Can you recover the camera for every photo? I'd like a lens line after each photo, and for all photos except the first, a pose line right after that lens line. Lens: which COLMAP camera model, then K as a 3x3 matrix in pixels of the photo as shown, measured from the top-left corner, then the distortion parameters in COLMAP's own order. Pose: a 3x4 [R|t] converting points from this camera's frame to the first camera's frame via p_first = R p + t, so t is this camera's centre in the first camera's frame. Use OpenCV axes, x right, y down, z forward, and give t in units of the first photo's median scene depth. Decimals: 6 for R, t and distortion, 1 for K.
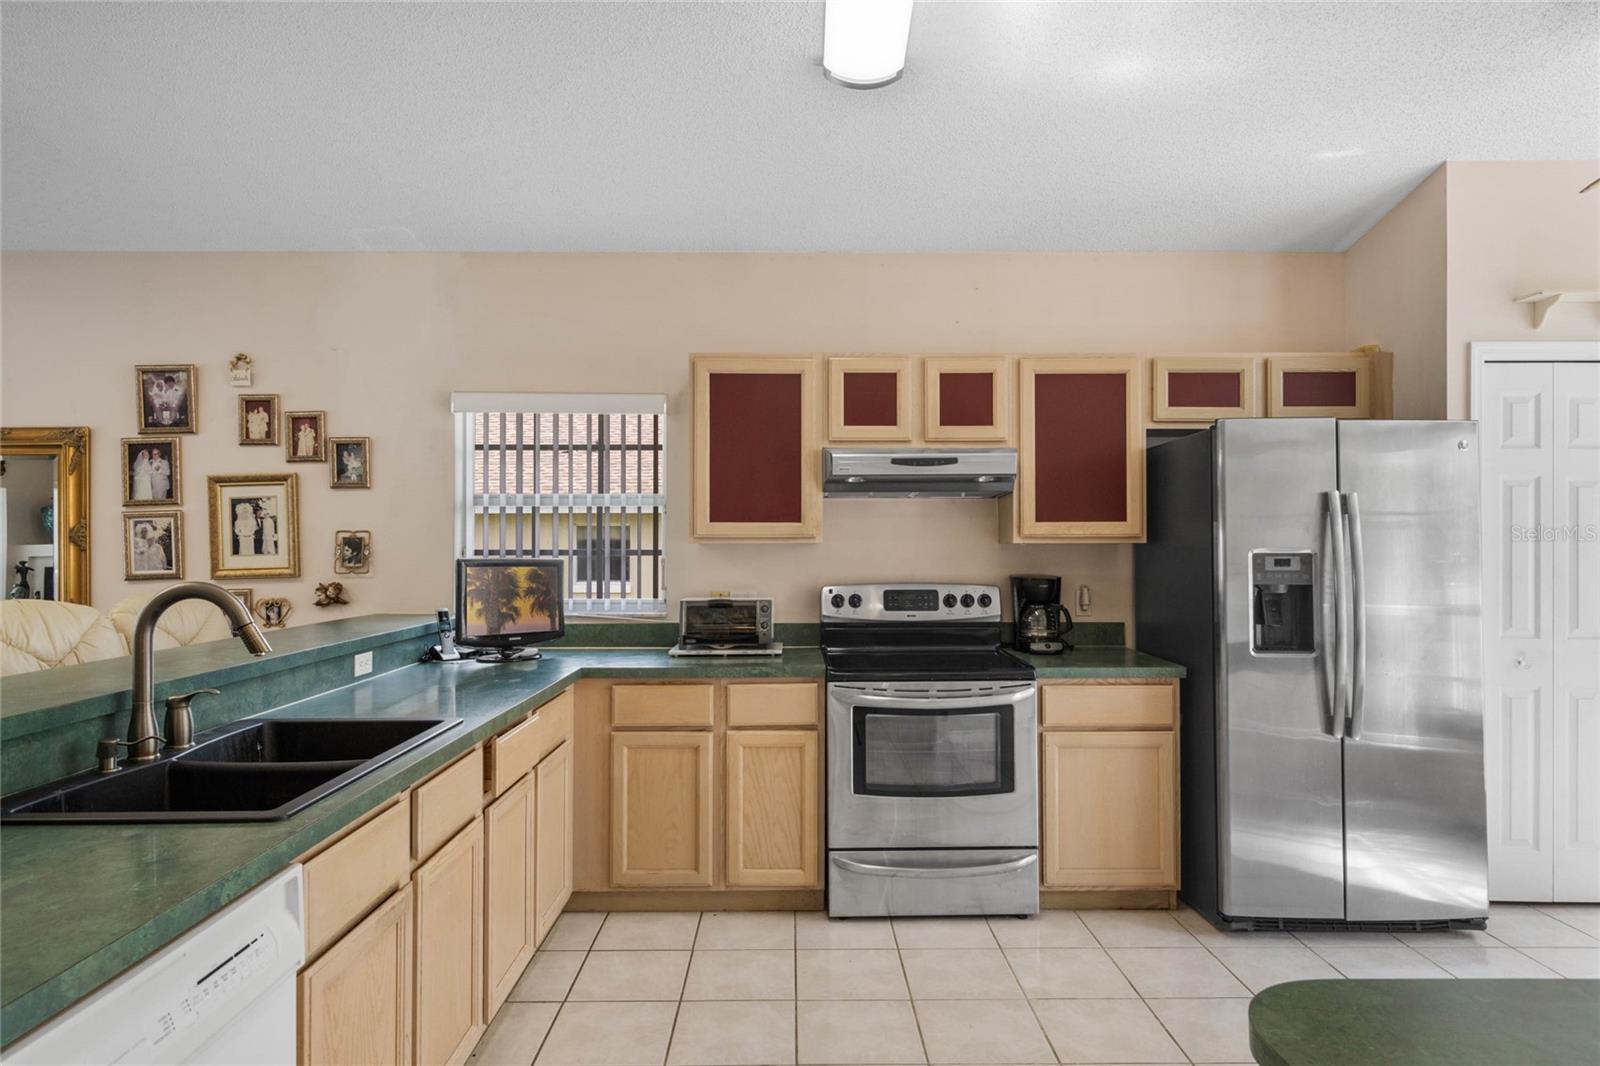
lens RADIAL K [[923.4, 0, 795.6], [0, 923.4, 527.3], [0, 0, 1]] dist [0.023180, 0.001149]
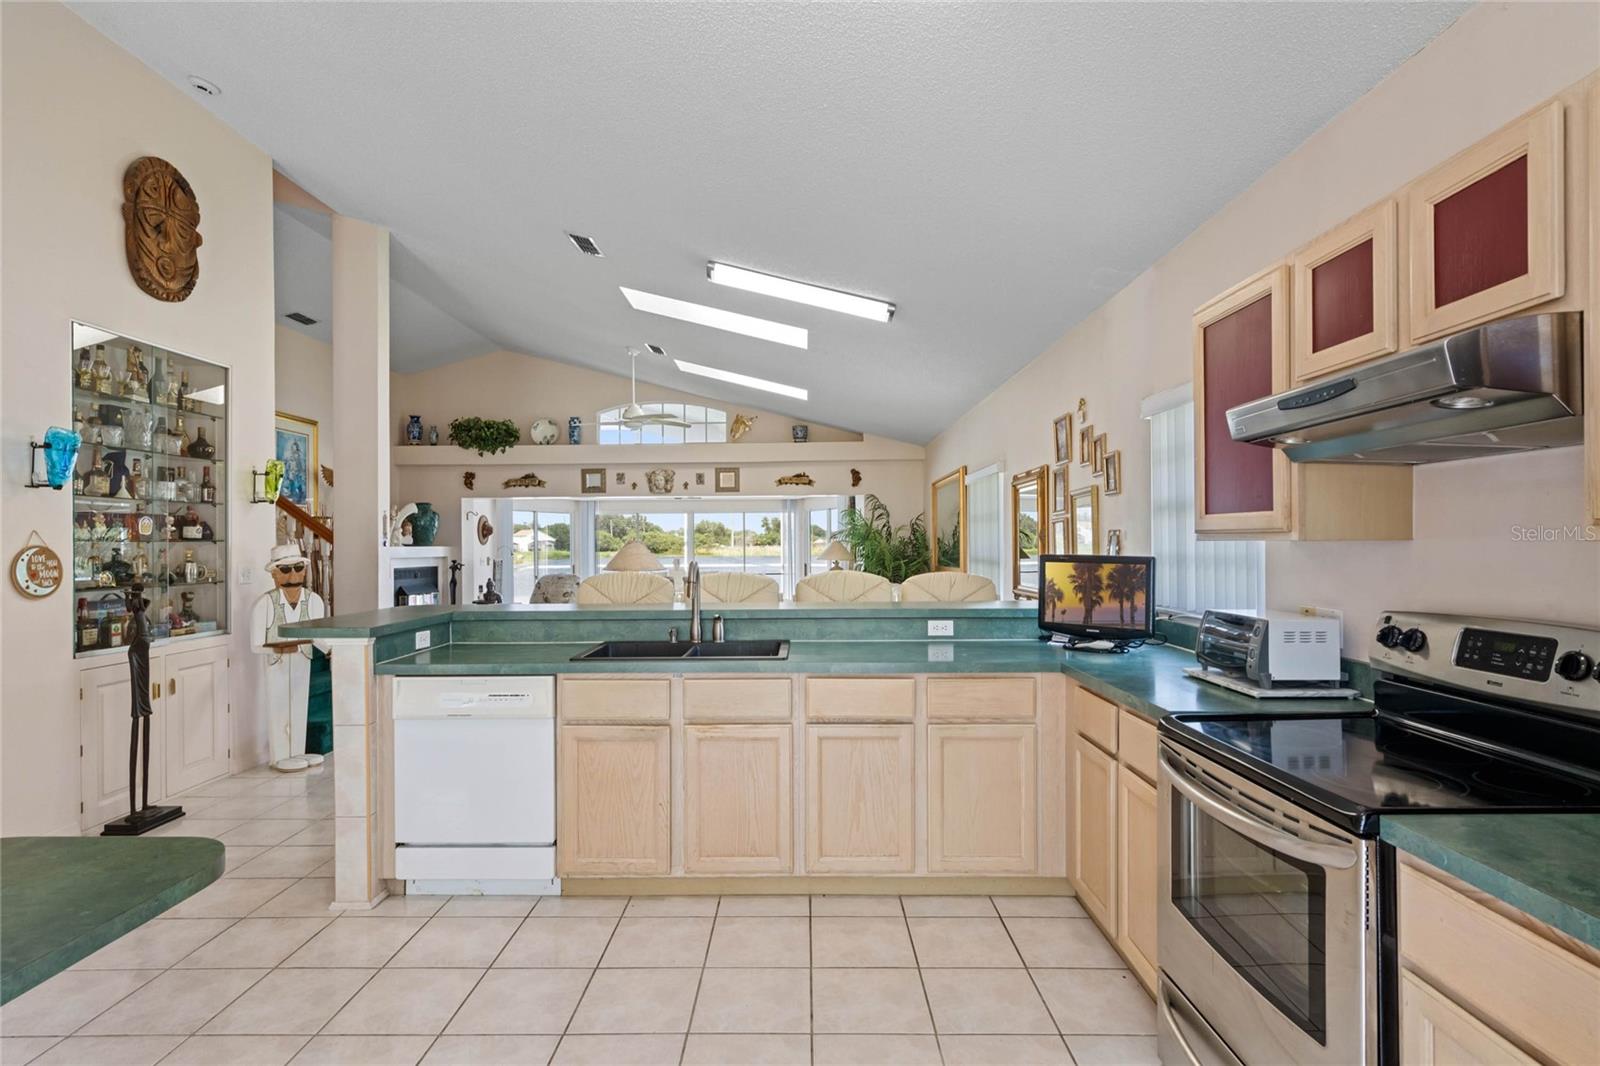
lens RADIAL K [[783.1, 0, 803.2], [0, 783.1, 536.5], [0, 0, 1]] dist [0.005383, -0.000167]
pose [[-0.009235, -0.008235, -0.999923, 0.588343], [0.021937, 0.999724, -0.008436, 0.010427], [0.999717, -0.022013, -0.009051, 0.654351]]
